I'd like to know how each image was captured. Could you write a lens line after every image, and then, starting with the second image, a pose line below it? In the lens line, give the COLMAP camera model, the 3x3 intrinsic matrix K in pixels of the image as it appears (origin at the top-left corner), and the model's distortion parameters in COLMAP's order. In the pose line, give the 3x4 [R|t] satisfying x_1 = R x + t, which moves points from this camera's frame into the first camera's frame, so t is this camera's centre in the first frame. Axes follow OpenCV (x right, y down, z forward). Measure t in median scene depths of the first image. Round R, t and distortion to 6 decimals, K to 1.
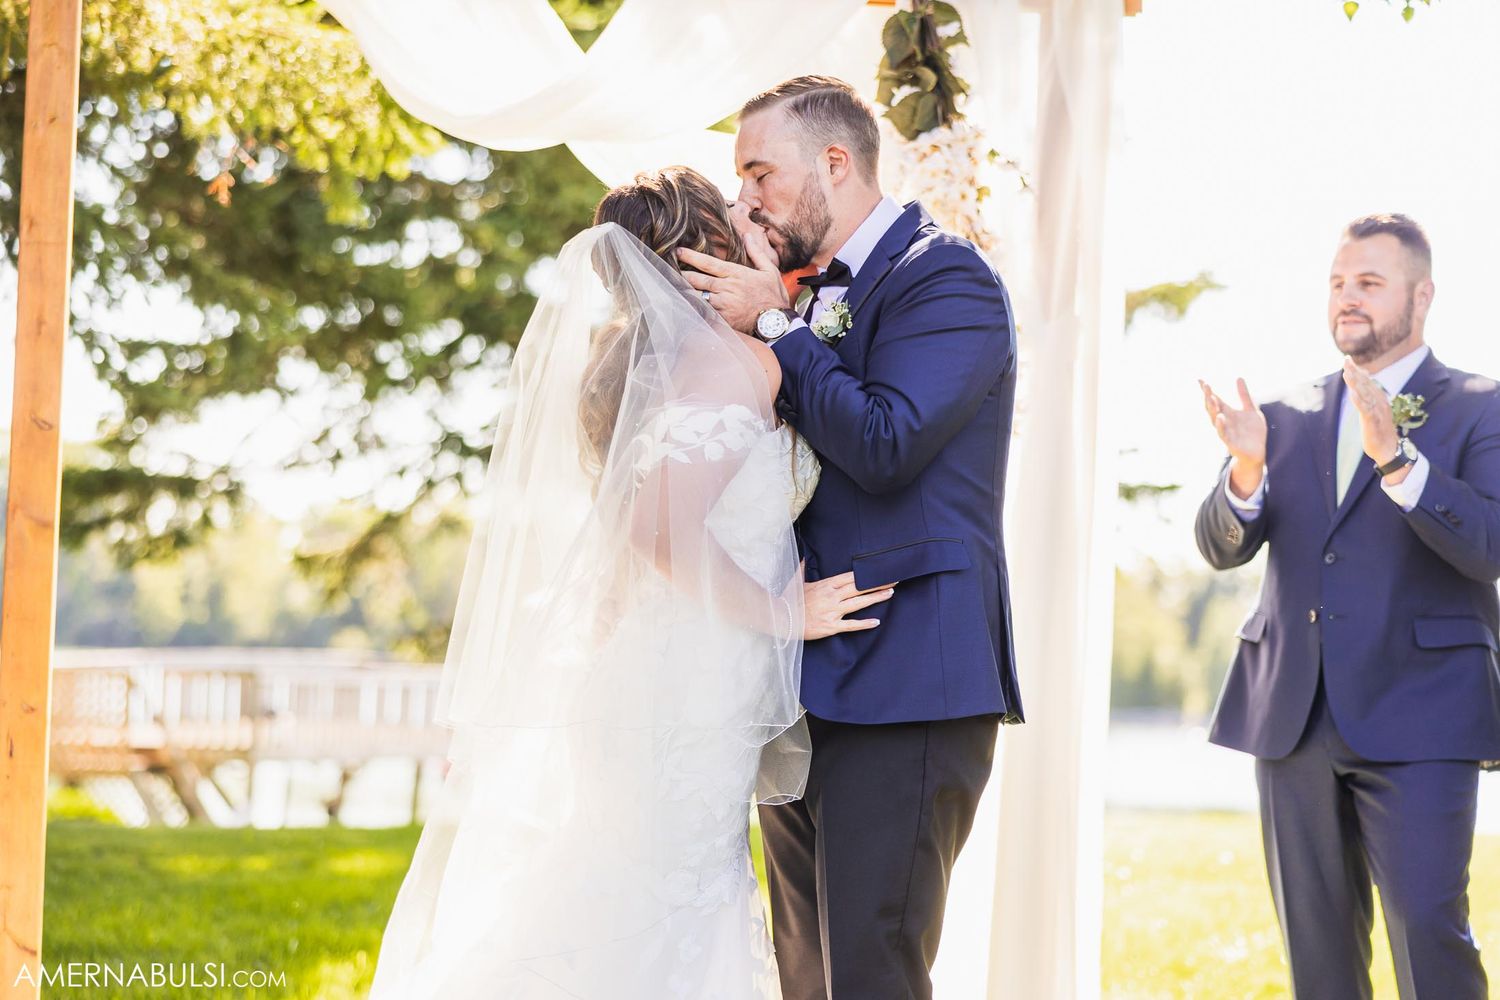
lens RADIAL K [[3065.2, 0, 750.0], [0, 3065.2, 500.0], [0, 0, 1]] dist [-0.463422, 3.513325]
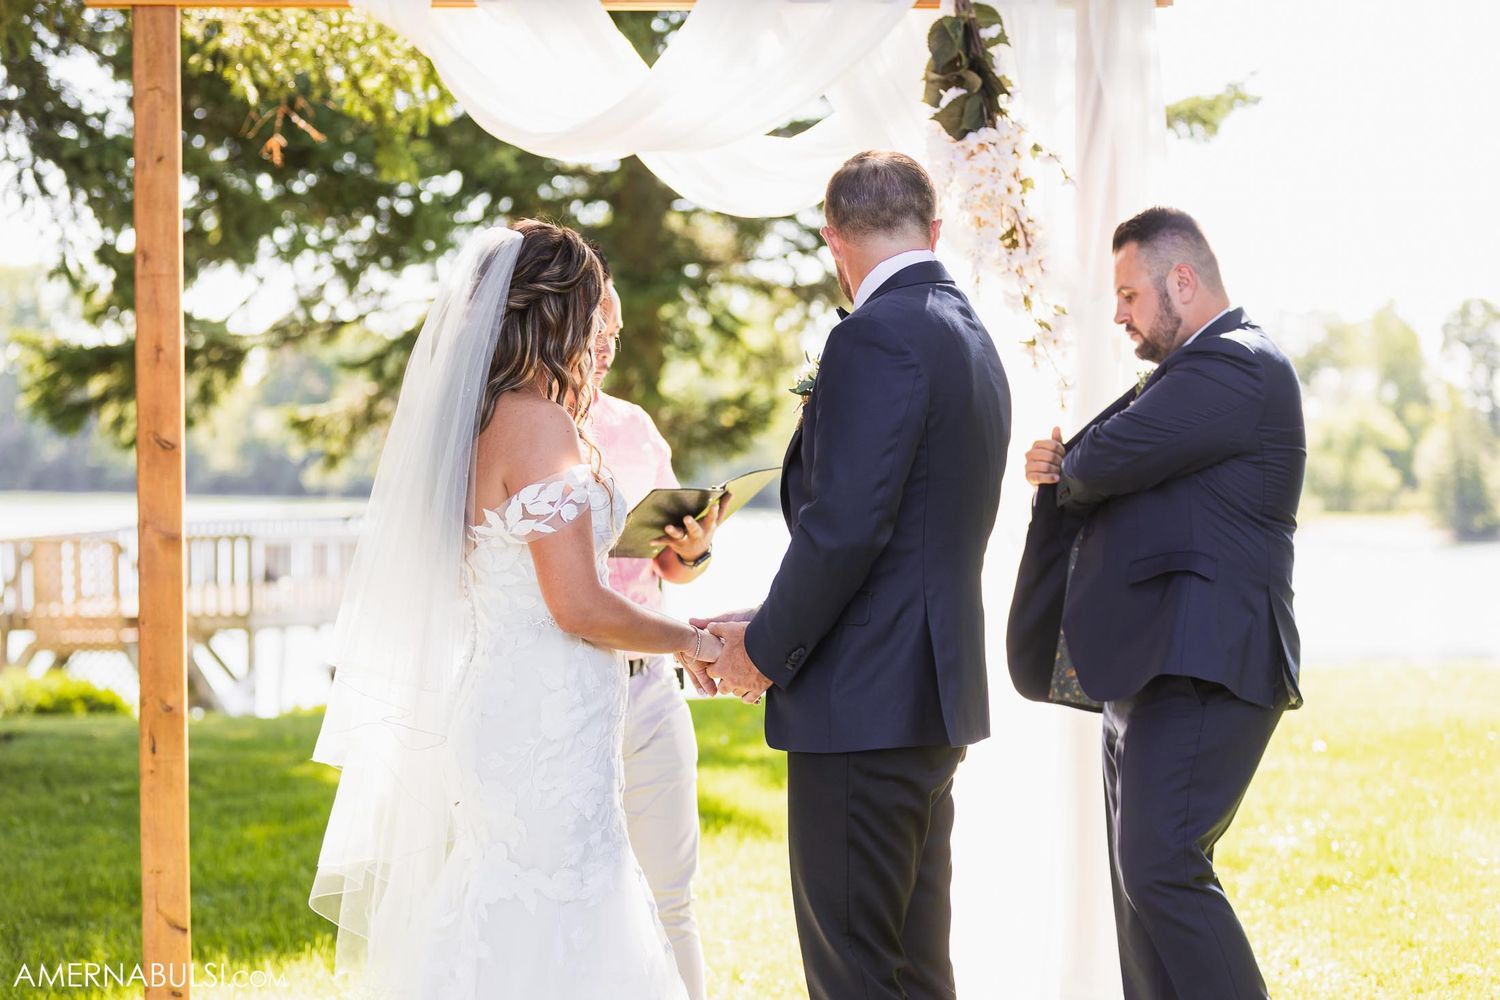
lens RADIAL K [[3281.0, 0, 750.0], [0, 3281.0, 500.0], [0, 0, 1]] dist [-0.092266, 0.177851]
pose [[0.999149, -0.041124, -0.003201, -0.022128], [0.041242, 0.997340, 0.060102, -0.064017], [0.000721, -0.060183, 0.998187, -0.158971]]
